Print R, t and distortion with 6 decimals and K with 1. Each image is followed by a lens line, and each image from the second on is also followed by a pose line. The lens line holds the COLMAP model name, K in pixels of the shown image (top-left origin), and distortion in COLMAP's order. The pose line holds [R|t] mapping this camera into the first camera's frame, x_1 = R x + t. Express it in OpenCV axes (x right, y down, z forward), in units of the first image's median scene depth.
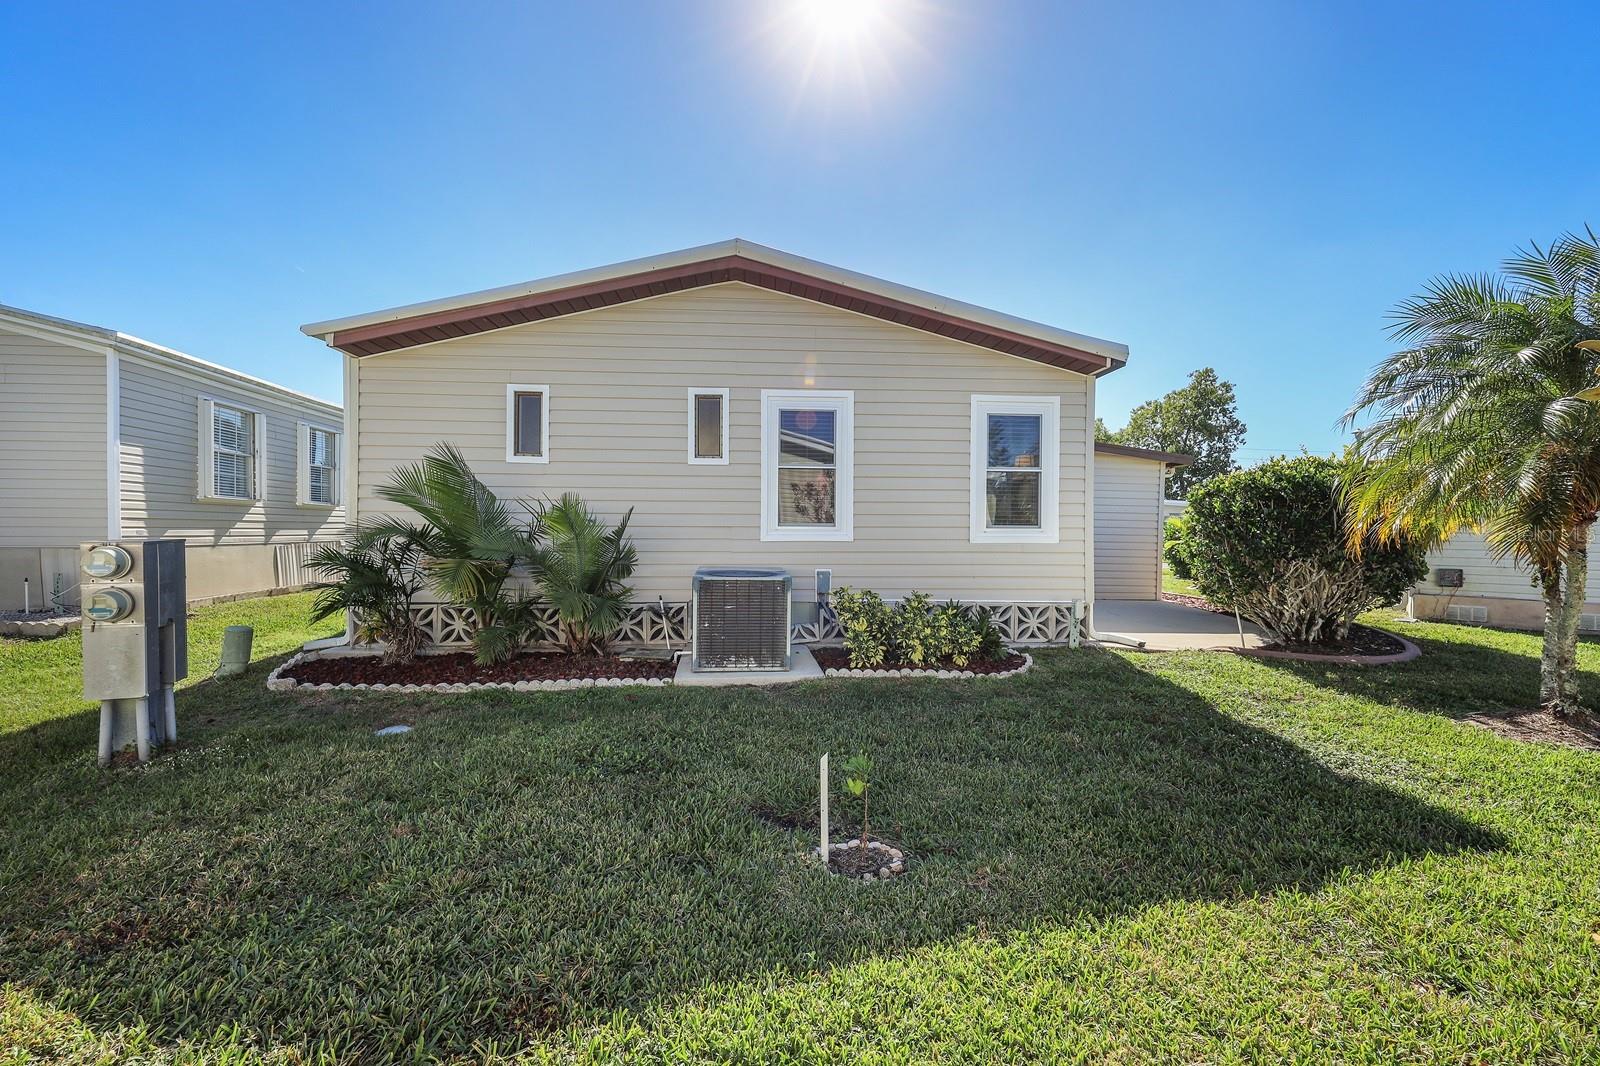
lens RADIAL K [[656.1, 0, 800.7], [0, 656.1, 522.6], [0, 0, 1]] dist [0.000266, 0.000479]
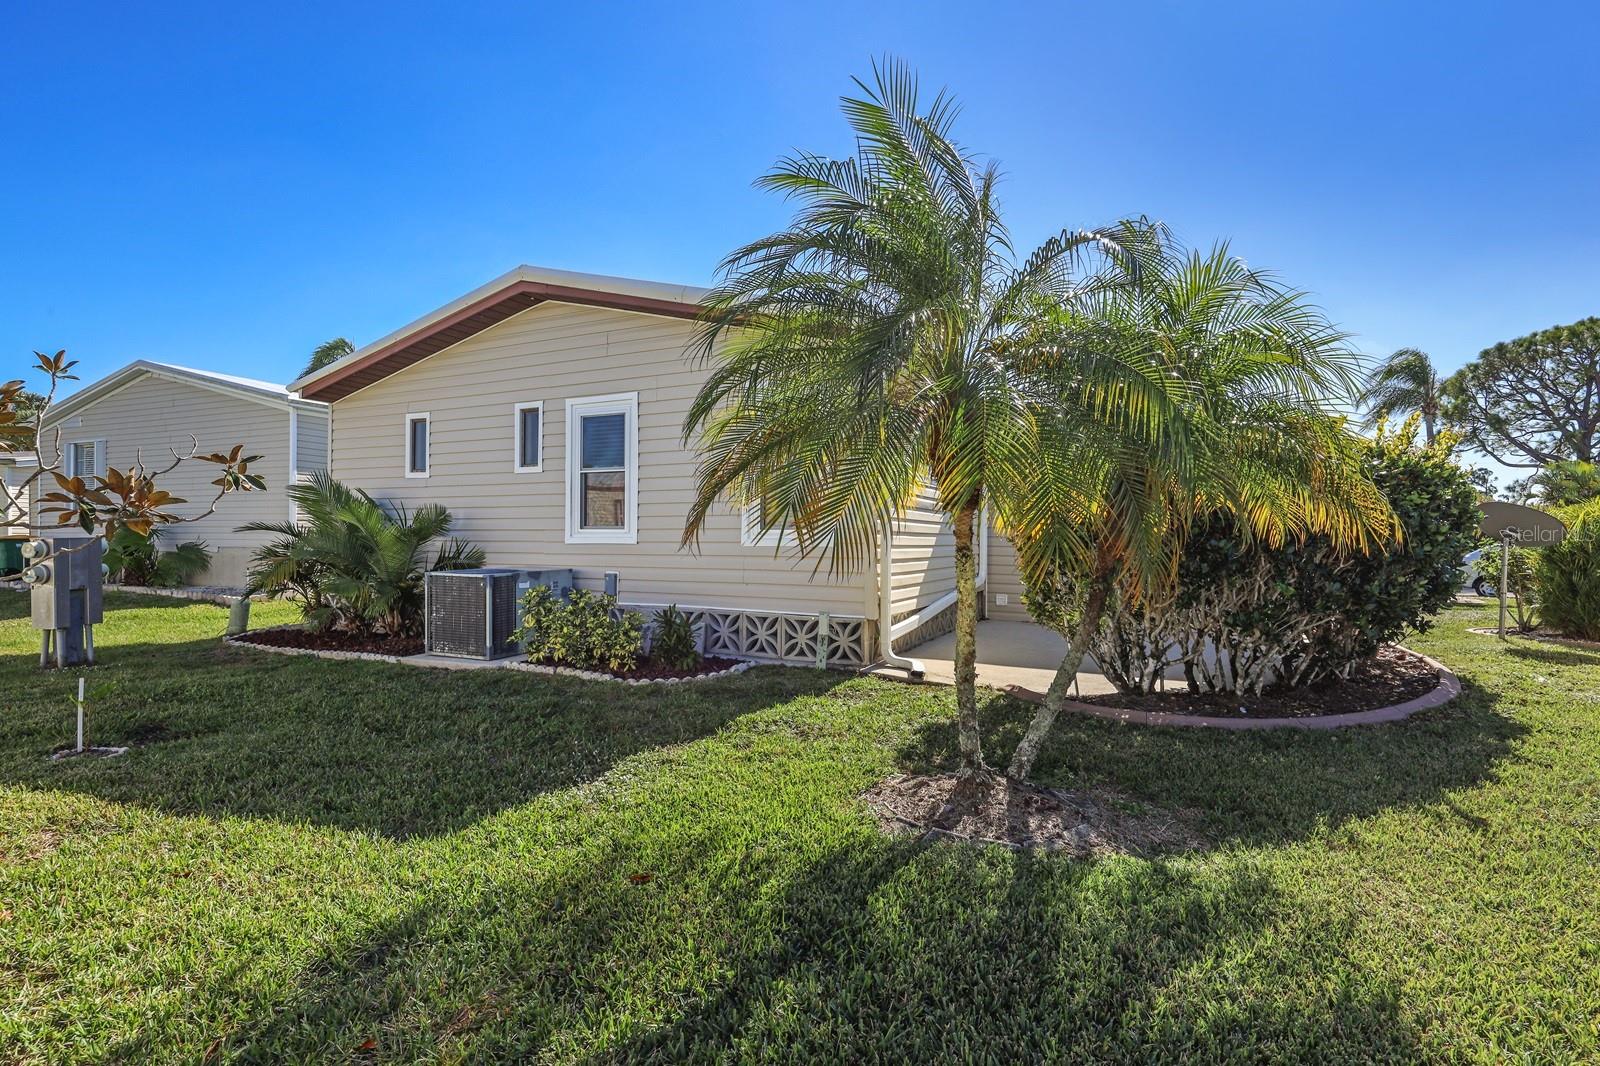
lens RADIAL K [[793.6, 0, 803.0], [0, 793.6, 526.9], [0, 0, 1]] dist [-0.002247, 0.000410]
pose [[0.863437, -0.008649, -0.504382, 0.903246], [0.006934, 0.999962, -0.005278, 0.011057], [0.504408, 0.001060, 0.863465, 0.096239]]
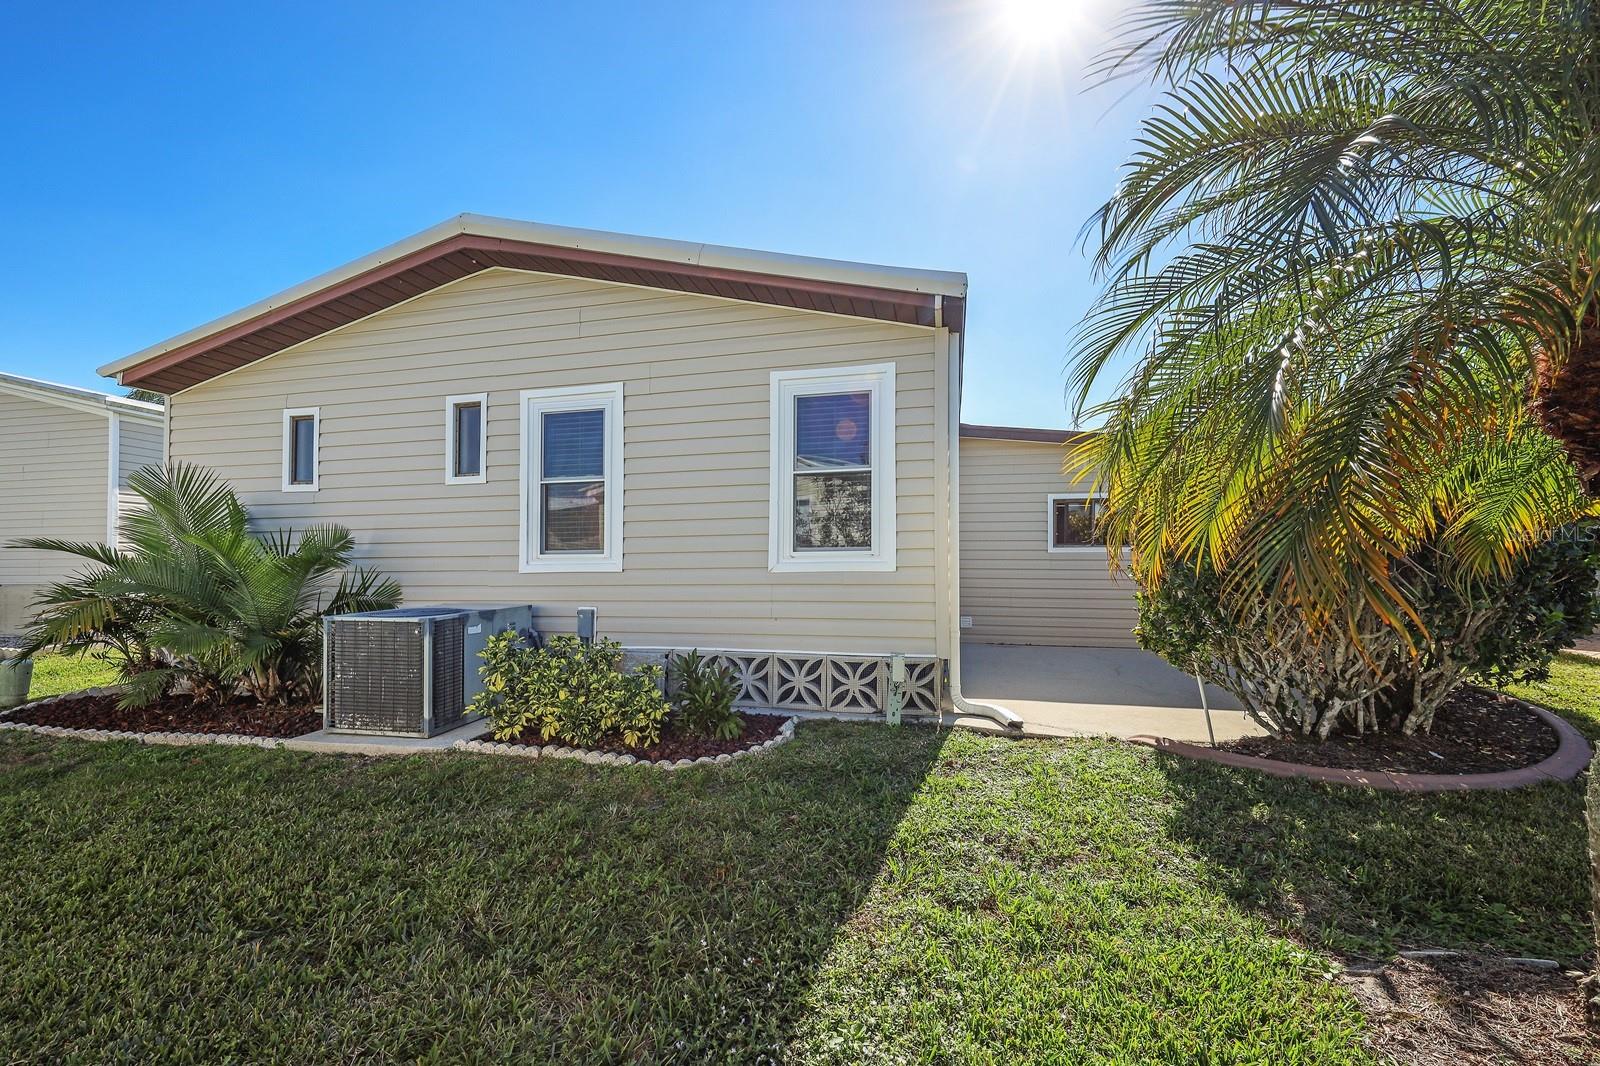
lens RADIAL K [[656.1, 0, 796.2], [0, 656.1, 543.0], [0, 0, 1]] dist [0.000266, 0.000479]
pose [[0.953937, -0.024090, -0.299038, 0.519145], [0.018350, 0.999590, -0.021986, 0.015072], [0.299445, 0.015486, 0.953988, 0.312056]]
